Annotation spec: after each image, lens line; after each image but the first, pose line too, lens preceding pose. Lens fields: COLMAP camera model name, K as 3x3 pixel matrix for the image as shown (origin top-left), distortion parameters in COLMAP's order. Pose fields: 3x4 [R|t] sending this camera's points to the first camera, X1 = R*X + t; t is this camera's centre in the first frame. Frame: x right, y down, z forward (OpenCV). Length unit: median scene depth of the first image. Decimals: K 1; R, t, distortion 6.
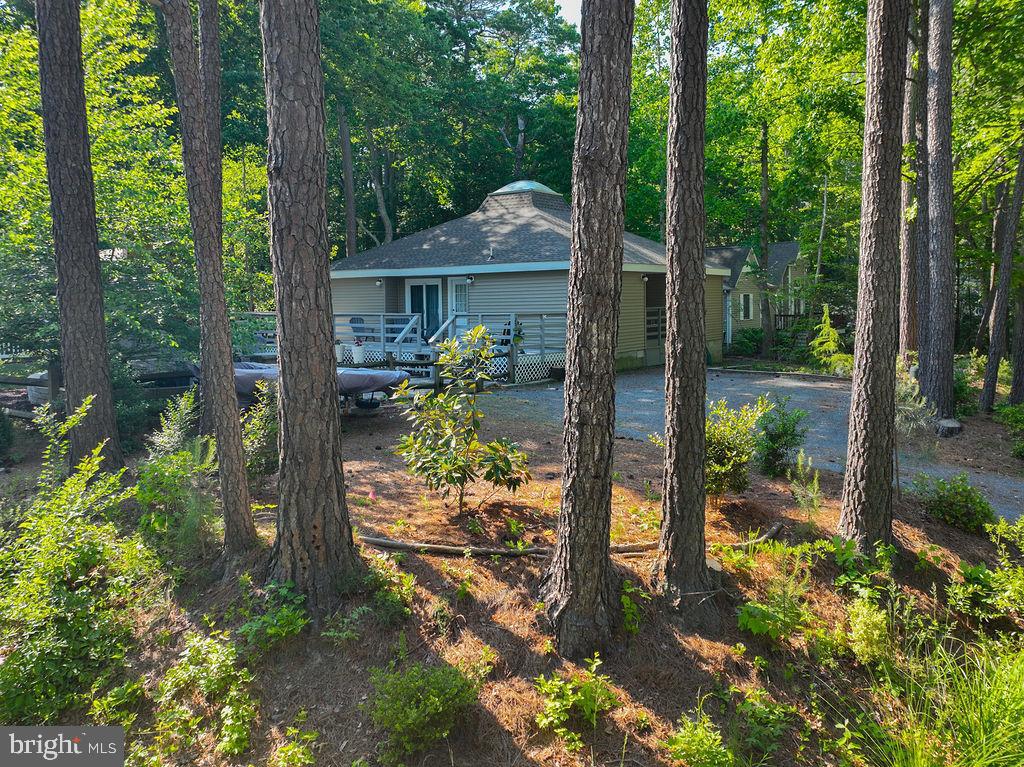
lens RADIAL K [[698.8, 0, 518.5], [0, 698.8, 351.9], [0, 0, 1]] dist [-0.000414, 0.018579]
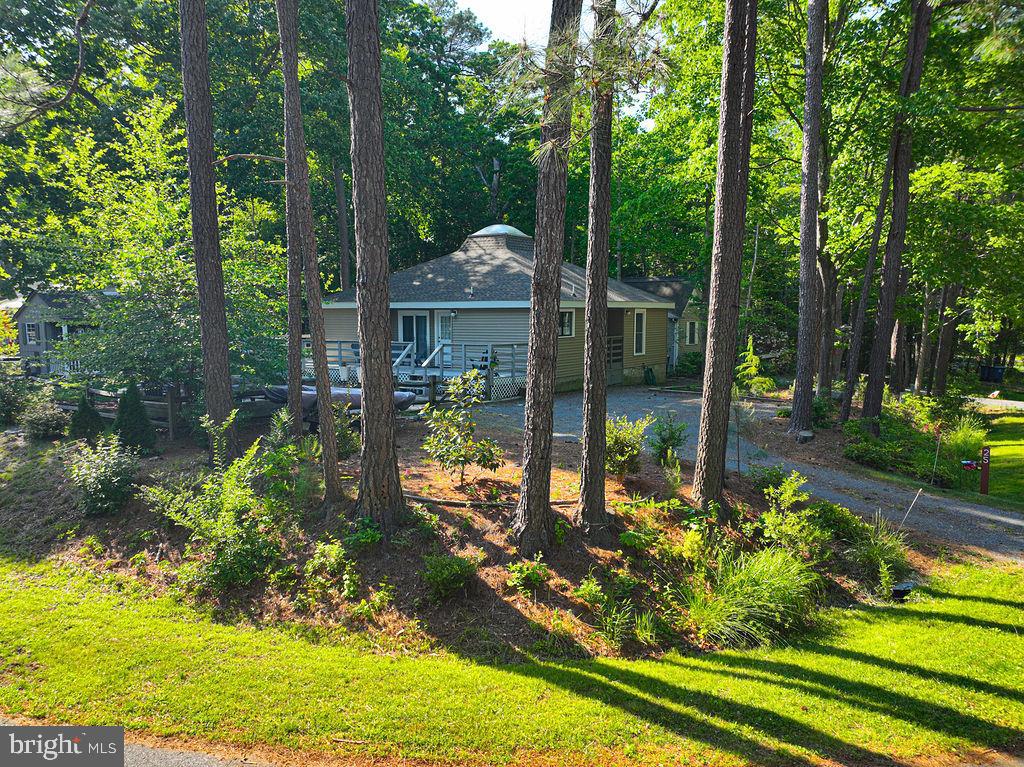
lens RADIAL K [[698.8, 0, 507.6], [0, 698.8, 384.0], [0, 0, 1]] dist [-0.000414, 0.018579]
pose [[0.999620, 0.009867, 0.025753, -0.022272], [-0.010614, 0.999522, 0.029035, -0.055797], [-0.025454, -0.029298, 0.999247, -0.680449]]
